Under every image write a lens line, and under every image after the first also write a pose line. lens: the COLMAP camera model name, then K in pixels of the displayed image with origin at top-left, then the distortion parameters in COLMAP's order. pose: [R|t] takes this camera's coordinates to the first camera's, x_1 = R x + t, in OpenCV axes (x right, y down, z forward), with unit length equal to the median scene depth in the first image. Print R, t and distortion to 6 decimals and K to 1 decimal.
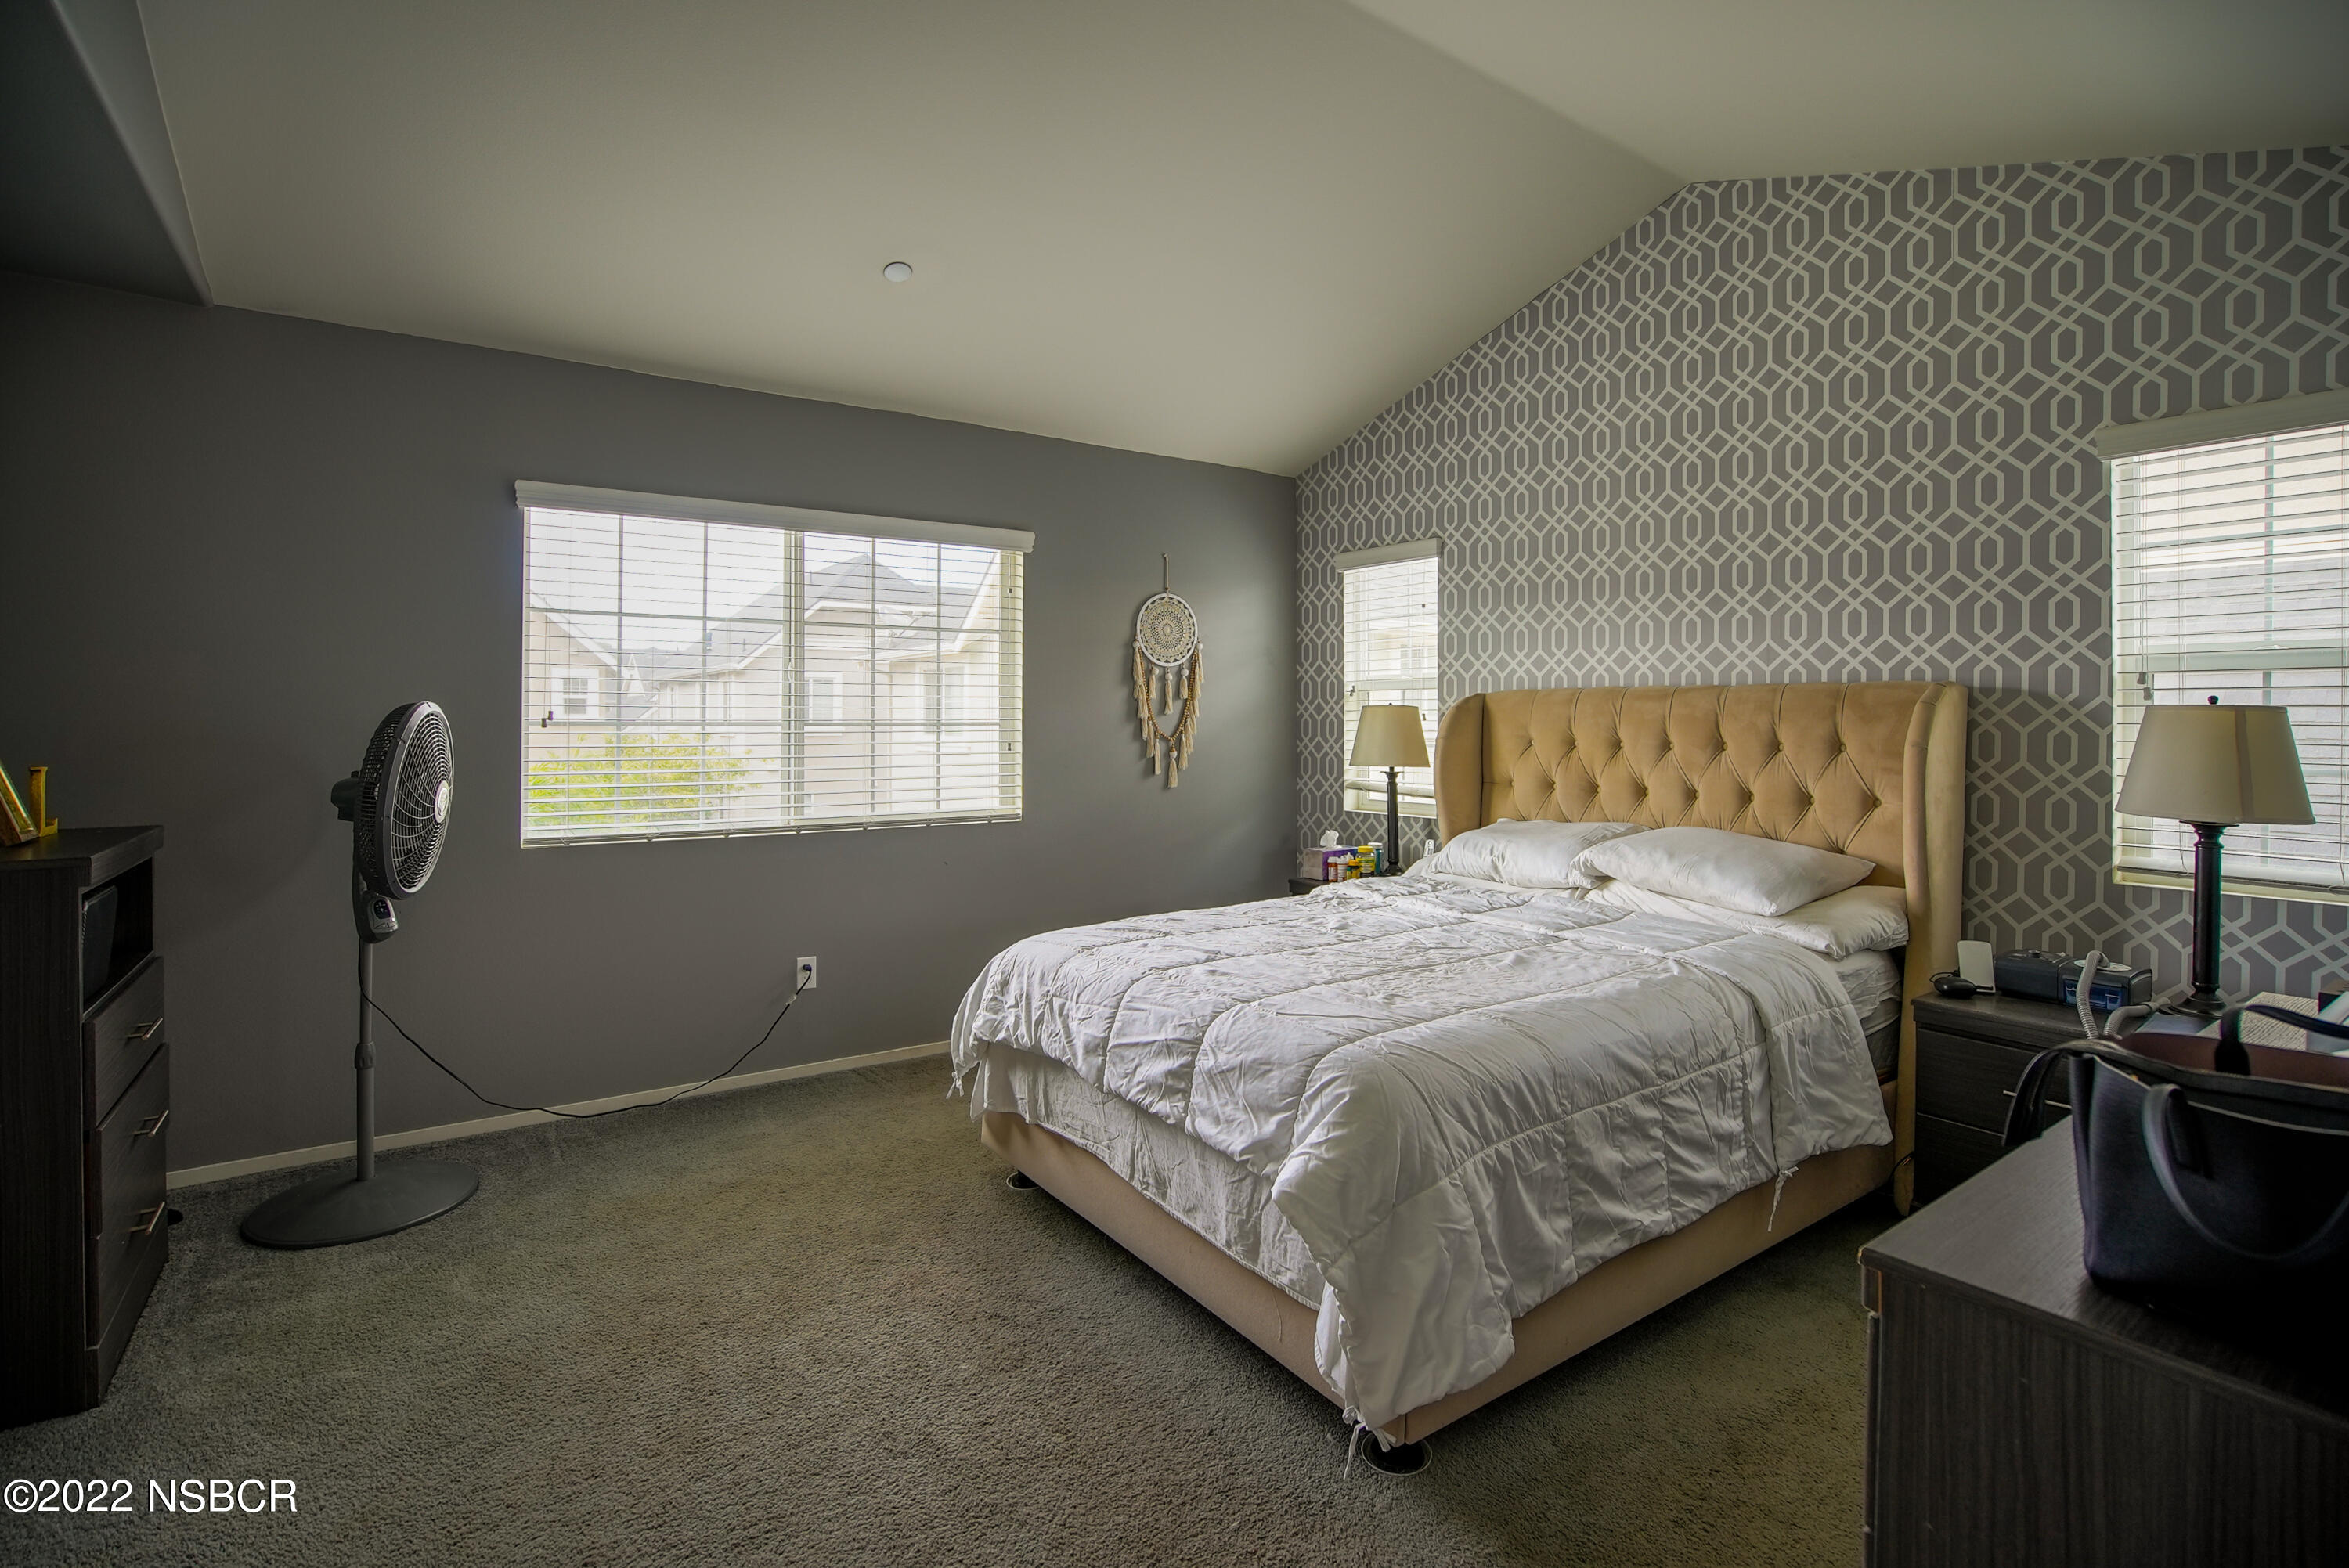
lens RADIAL K [[1105.9, 0, 1103.6], [0, 1105.9, 726.4], [0, 0, 1]] dist [-0.060489, 0.028723]
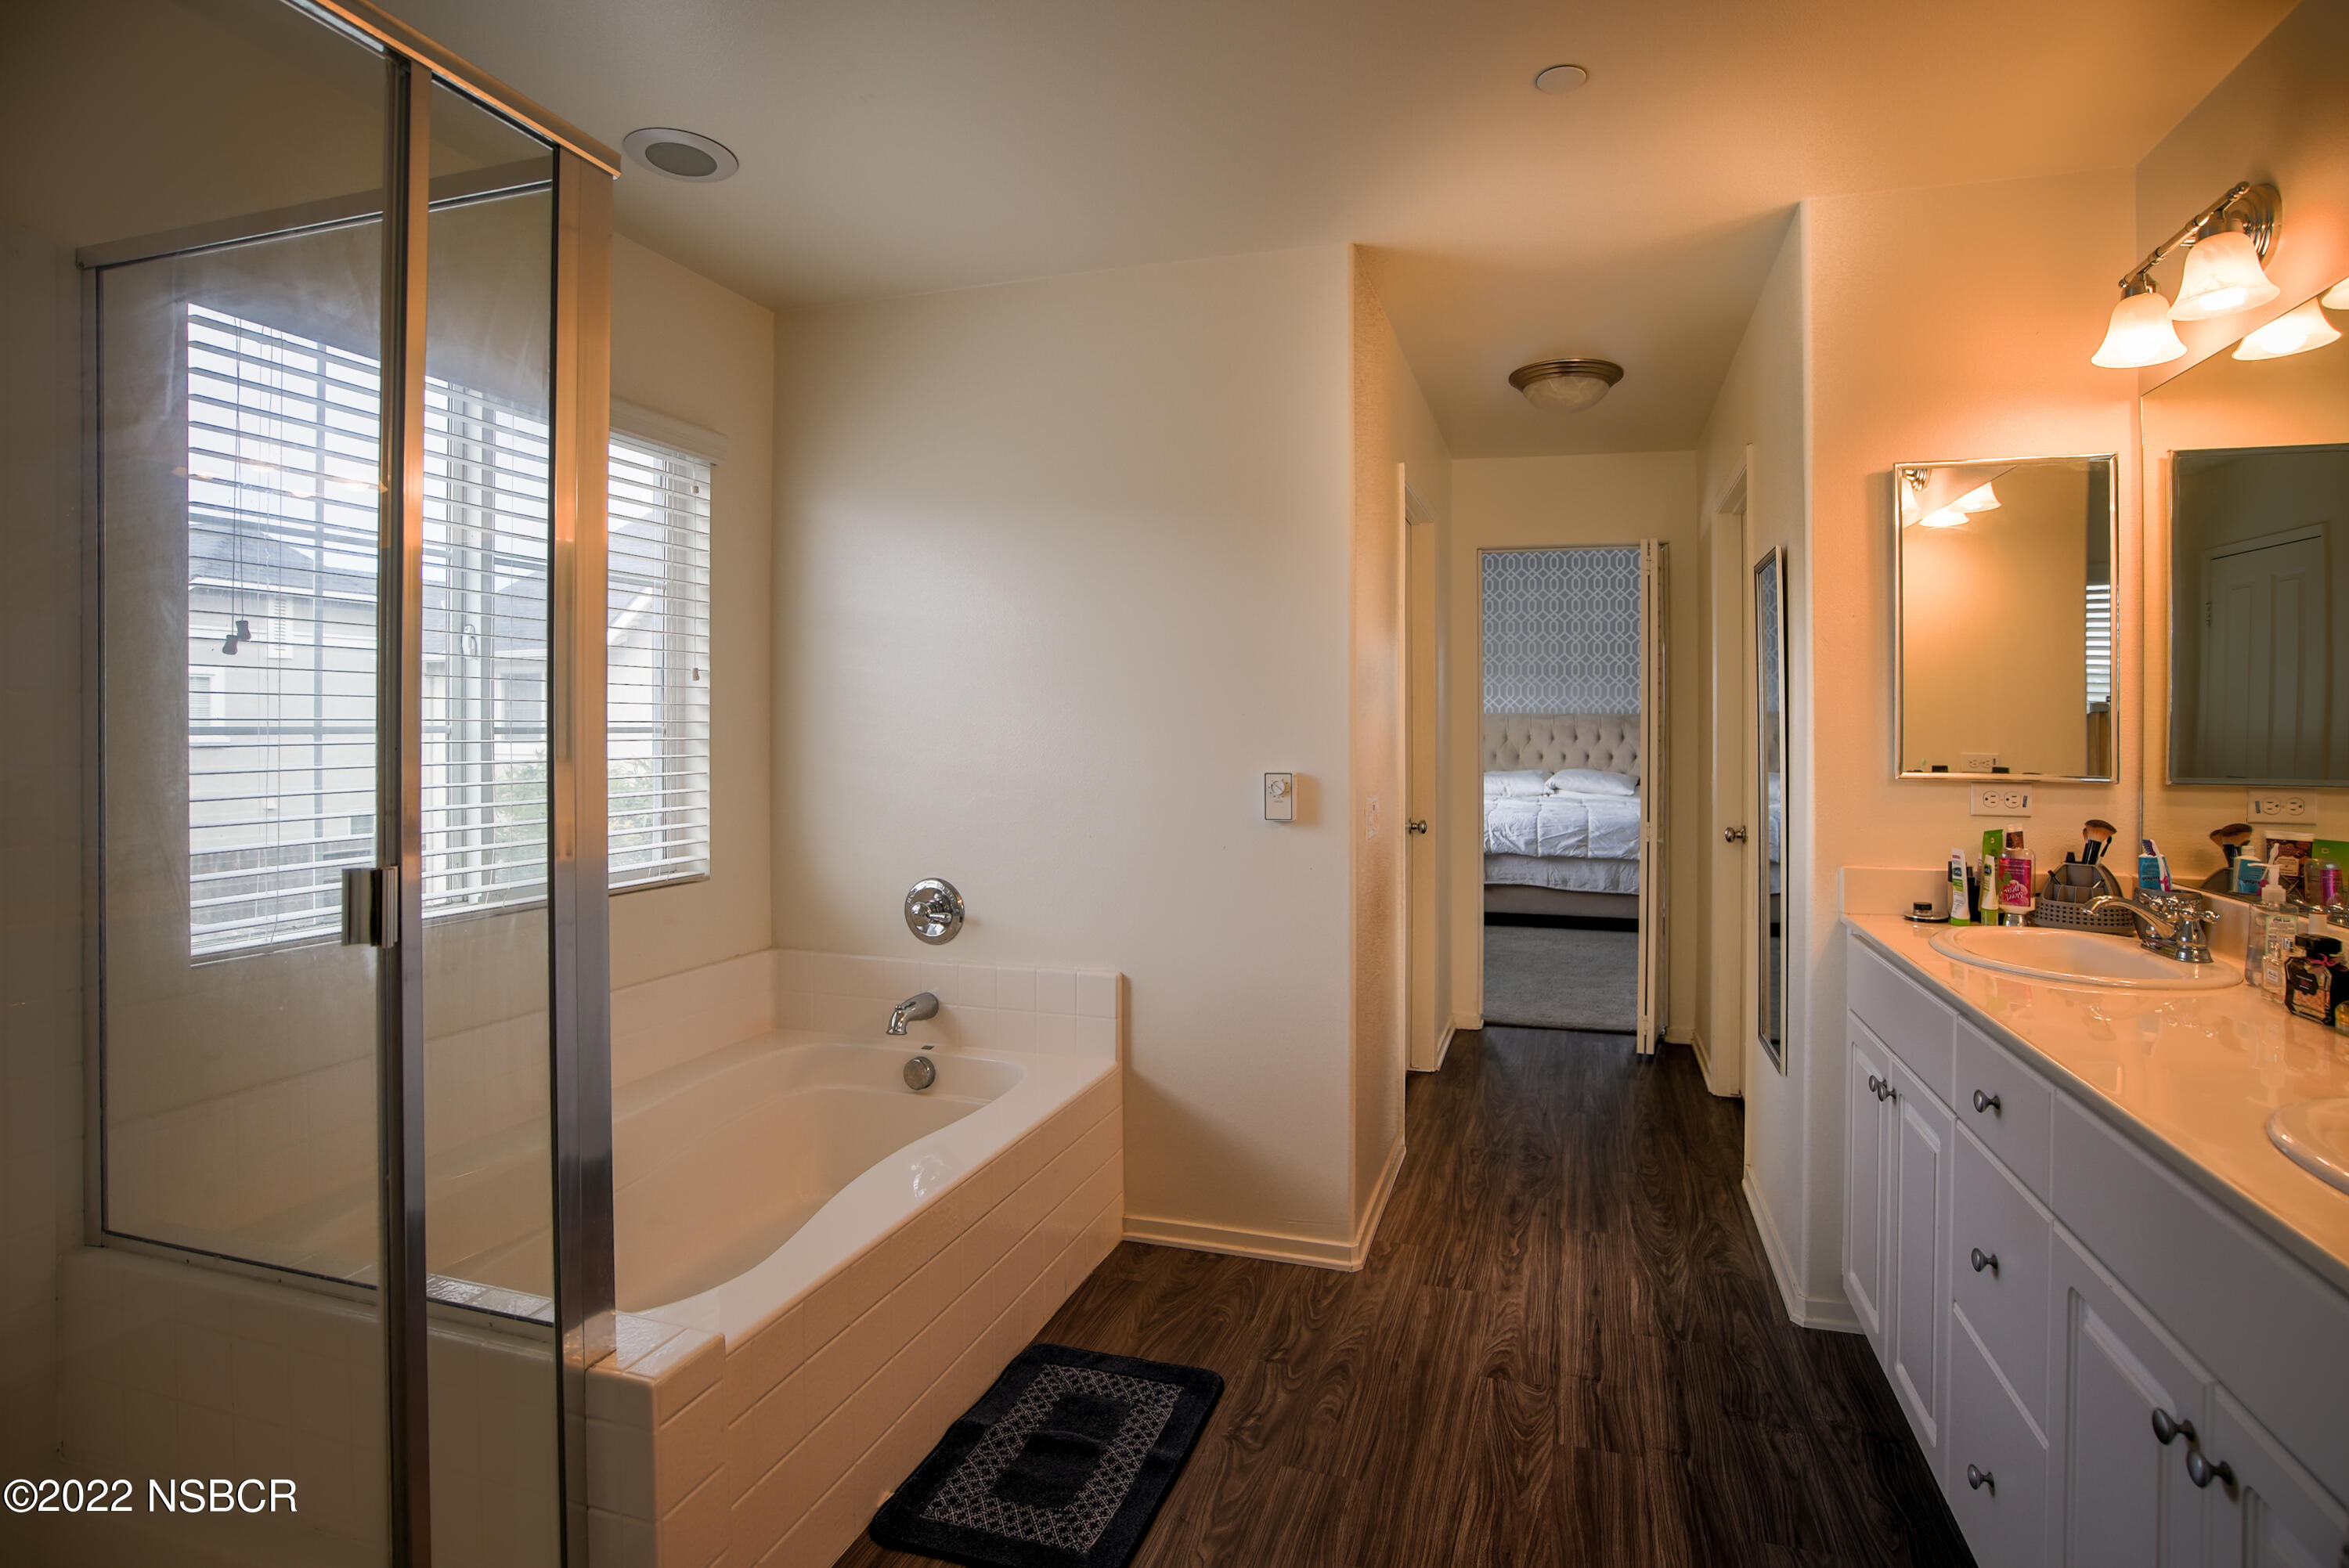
lens RADIAL K [[1149.4, 0, 1154.2], [0, 1149.4, 723.5], [0, 0, 1]] dist [-0.069875, 0.032444]
pose [[0.814926, -0.001986, 0.579562, -1.903417], [0.006918, 0.999956, -0.006300, -0.005733], [-0.579524, 0.009144, 0.814904, -0.644174]]
